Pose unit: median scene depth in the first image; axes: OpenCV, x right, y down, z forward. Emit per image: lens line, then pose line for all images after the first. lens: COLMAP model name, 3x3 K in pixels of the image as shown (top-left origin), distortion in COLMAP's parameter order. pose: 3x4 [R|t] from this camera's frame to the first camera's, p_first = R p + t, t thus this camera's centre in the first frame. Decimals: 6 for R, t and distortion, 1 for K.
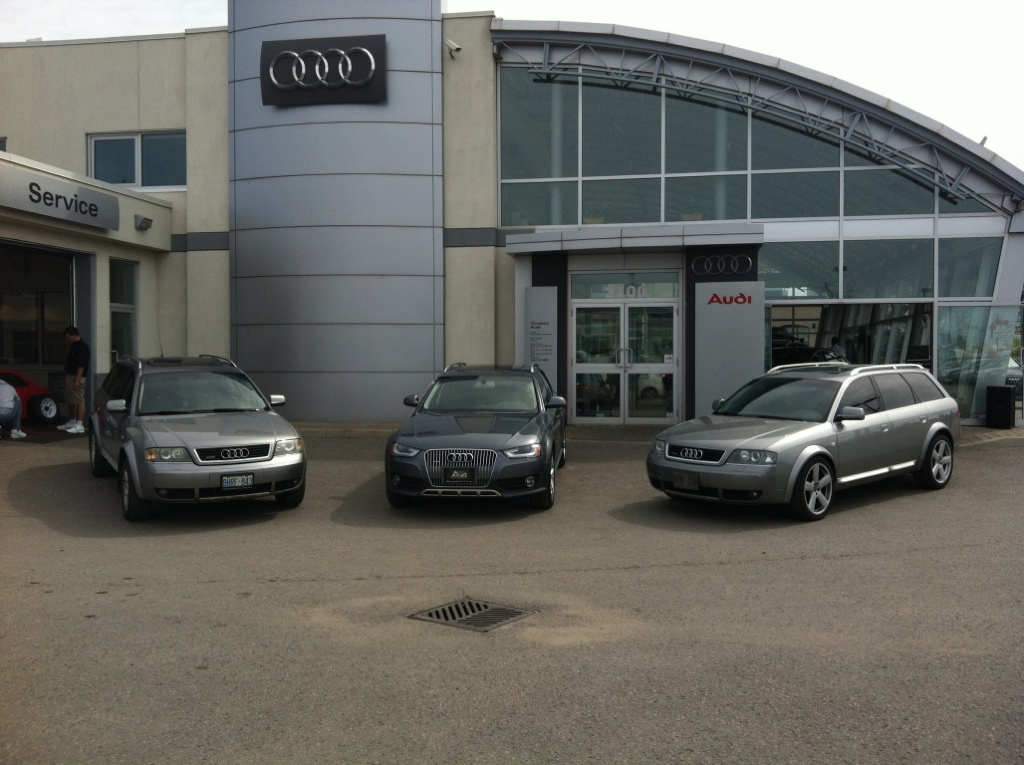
lens RADIAL K [[956.1, 0, 527.4], [0, 956.1, 364.5], [0, 0, 1]] dist [0.065178, -0.154640]
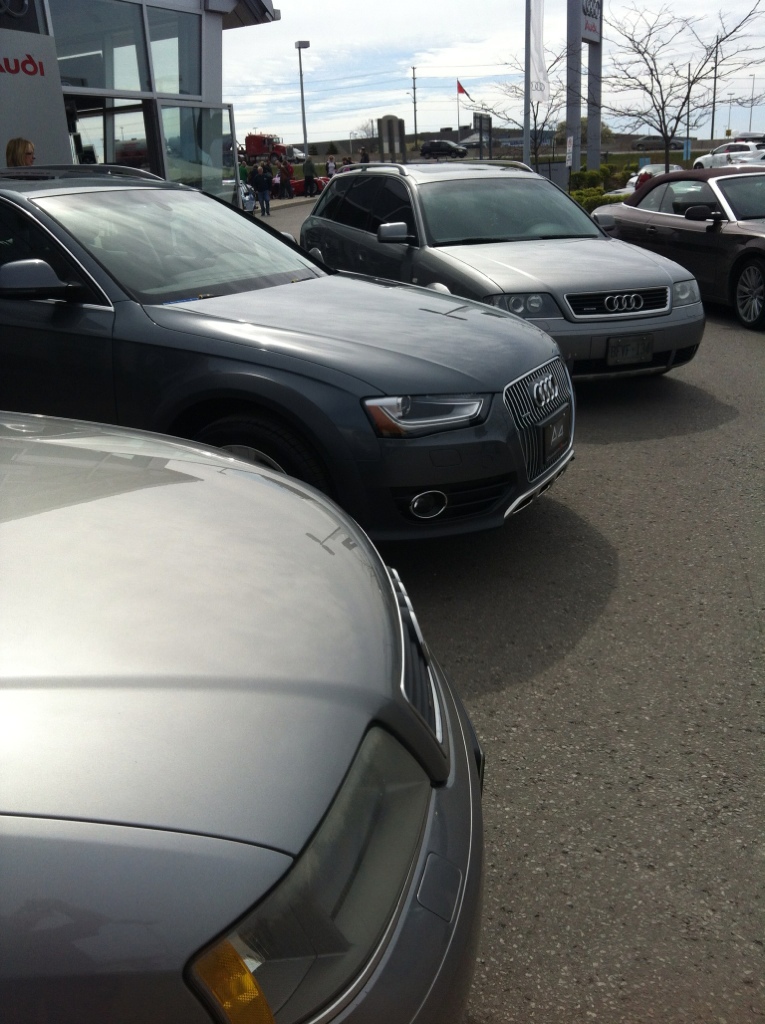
lens RADIAL K [[936.5, 0, 382.5], [0, 936.5, 512.0], [0, 0, 1]] dist [0.000262, -0.018493]
pose [[0.363246, -0.320038, 0.875002, -0.254818], [0.050156, 0.944507, 0.324639, 0.011887], [-0.930342, -0.074037, 0.359140, 0.547607]]
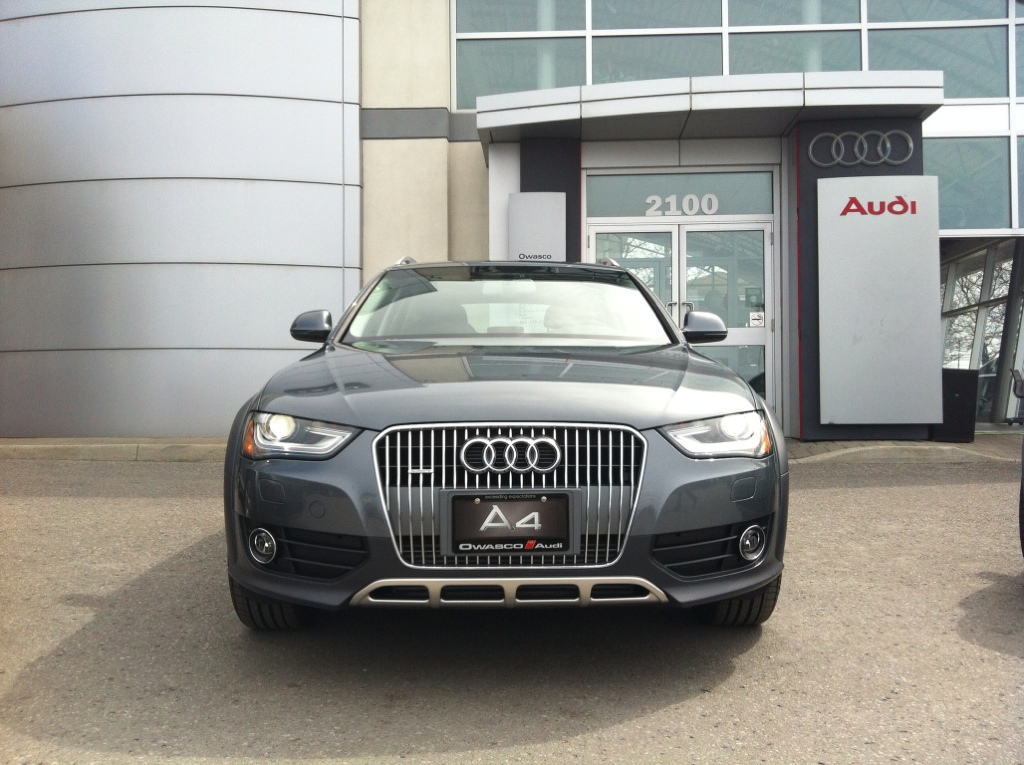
lens RADIAL K [[956.1, 0, 527.4], [0, 956.1, 364.5], [0, 0, 1]] dist [0.065178, -0.154640]
pose [[0.993229, 0.001183, 0.116168, -0.057155], [0.005198, 0.998494, -0.054614, 0.051502], [-0.116057, 0.054849, 0.991727, 0.436921]]
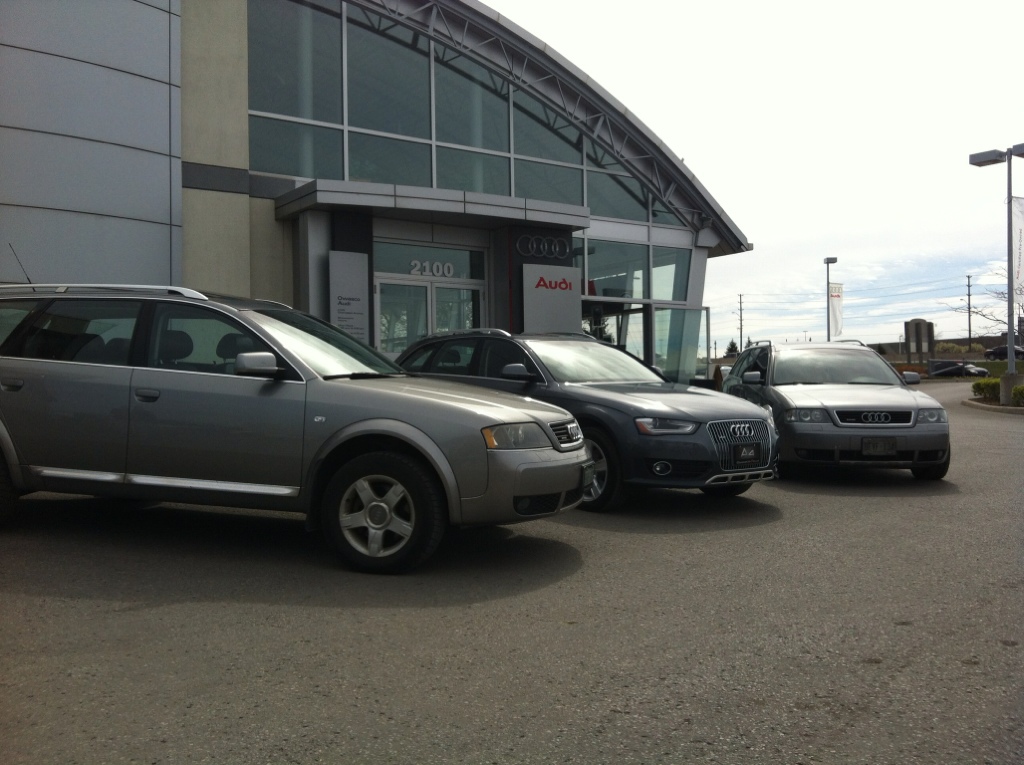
lens RADIAL K [[931.2, 0, 532.0], [0, 931.2, 383.0], [0, 0, 1]] dist [0.136706, -0.475743]
pose [[0.704750, -0.000343, 0.709455, -0.422154], [0.018039, 0.999685, -0.017436, 0.041312], [-0.709226, 0.025086, 0.704535, 0.352558]]
